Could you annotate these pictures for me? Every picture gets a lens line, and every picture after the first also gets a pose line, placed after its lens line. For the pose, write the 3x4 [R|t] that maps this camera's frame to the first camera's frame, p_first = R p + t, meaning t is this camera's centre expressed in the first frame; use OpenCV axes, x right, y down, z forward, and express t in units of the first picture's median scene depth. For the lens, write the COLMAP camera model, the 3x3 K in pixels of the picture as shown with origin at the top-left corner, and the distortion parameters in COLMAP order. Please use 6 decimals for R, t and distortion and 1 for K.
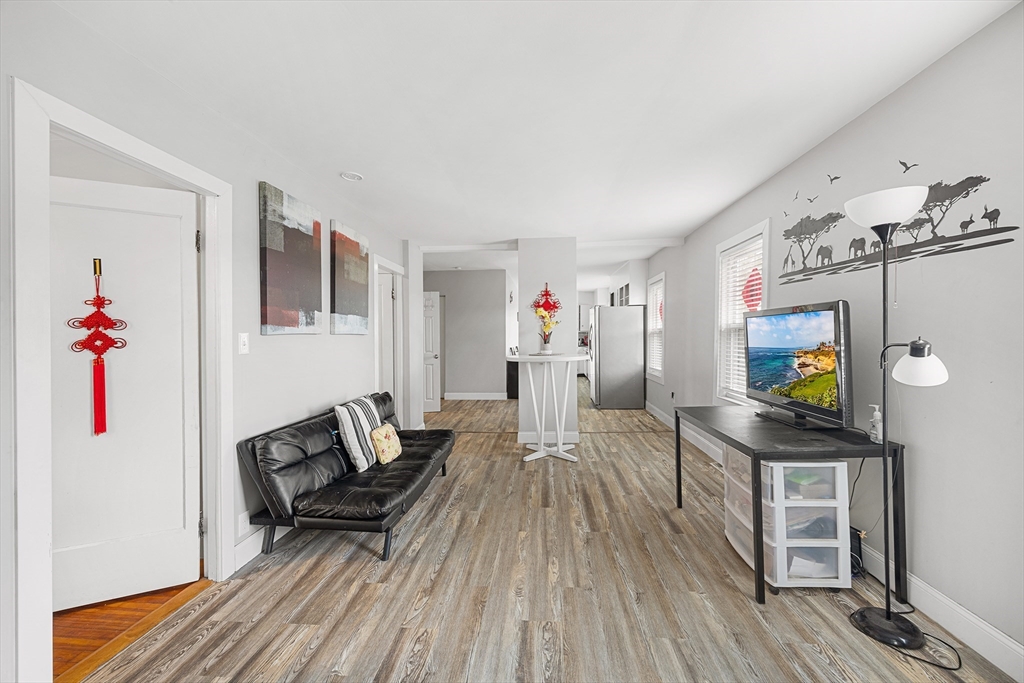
lens RADIAL K [[408.9, 0, 510.3], [0, 408.9, 340.7], [0, 0, 1]] dist [0.003486, -0.001125]
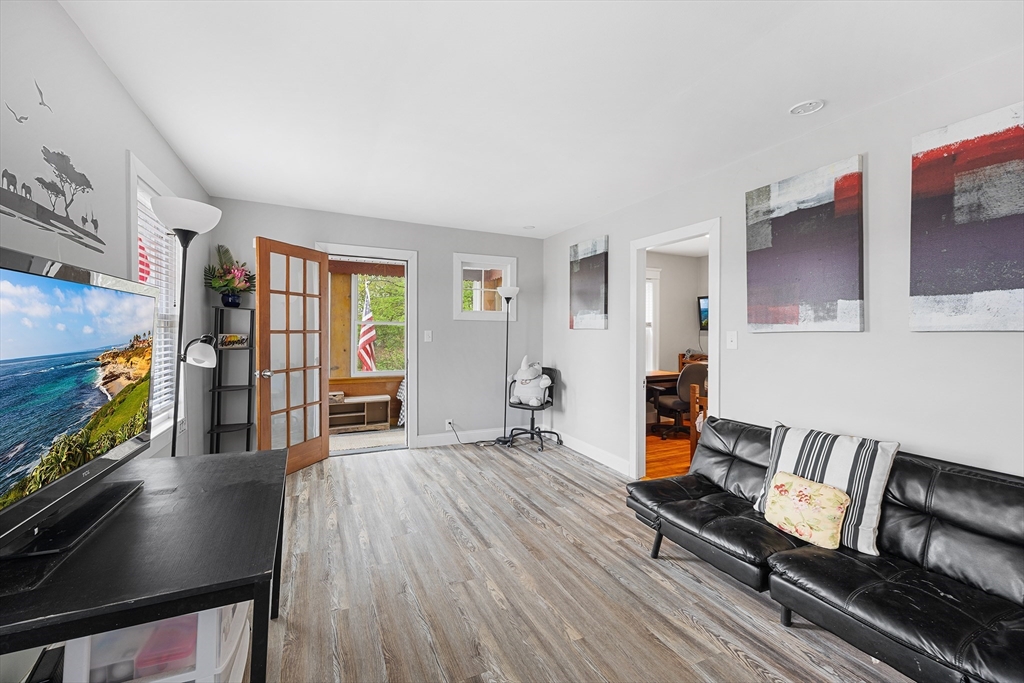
lens RADIAL K [[408.9, 0, 513.7], [0, 408.9, 332.4], [0, 0, 1]] dist [0.003486, -0.001125]
pose [[-0.863285, -0.005462, -0.504688, 0.479983], [-0.010376, 0.999922, 0.006926, -0.016944], [0.504611, 0.011216, -0.863274, 1.623904]]
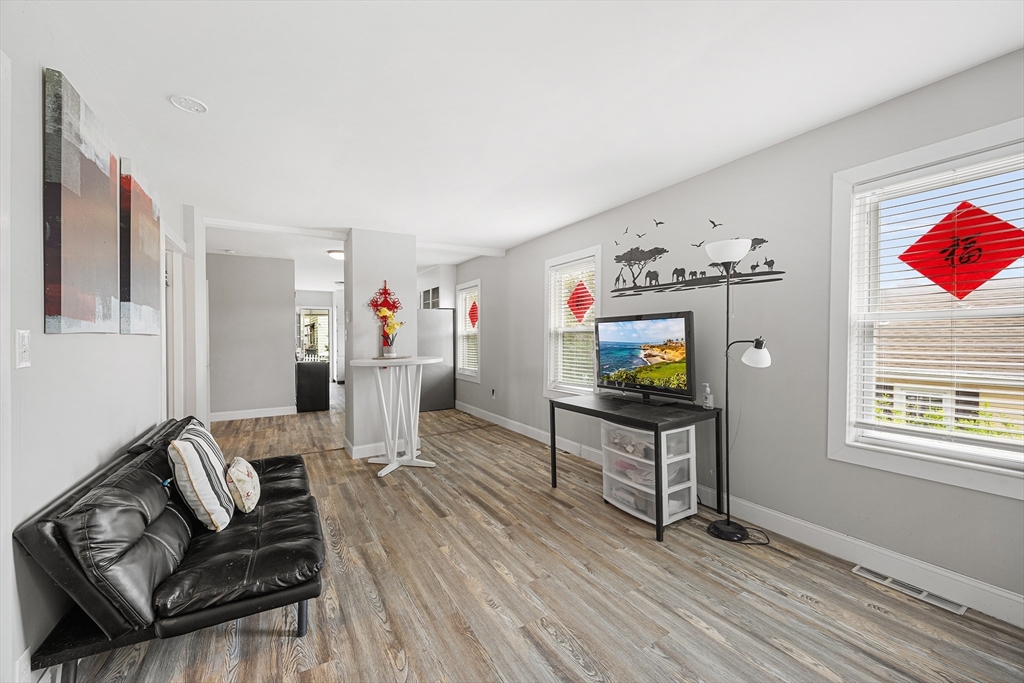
lens RADIAL K [[408.9, 0, 513.9], [0, 408.9, 339.8], [0, 0, 1]] dist [0.003486, -0.001125]
pose [[0.819018, -0.002785, 0.573762, -0.401873], [0.008778, 0.999932, -0.007677, 0.004973], [-0.573701, 0.011324, 0.818986, 0.152054]]
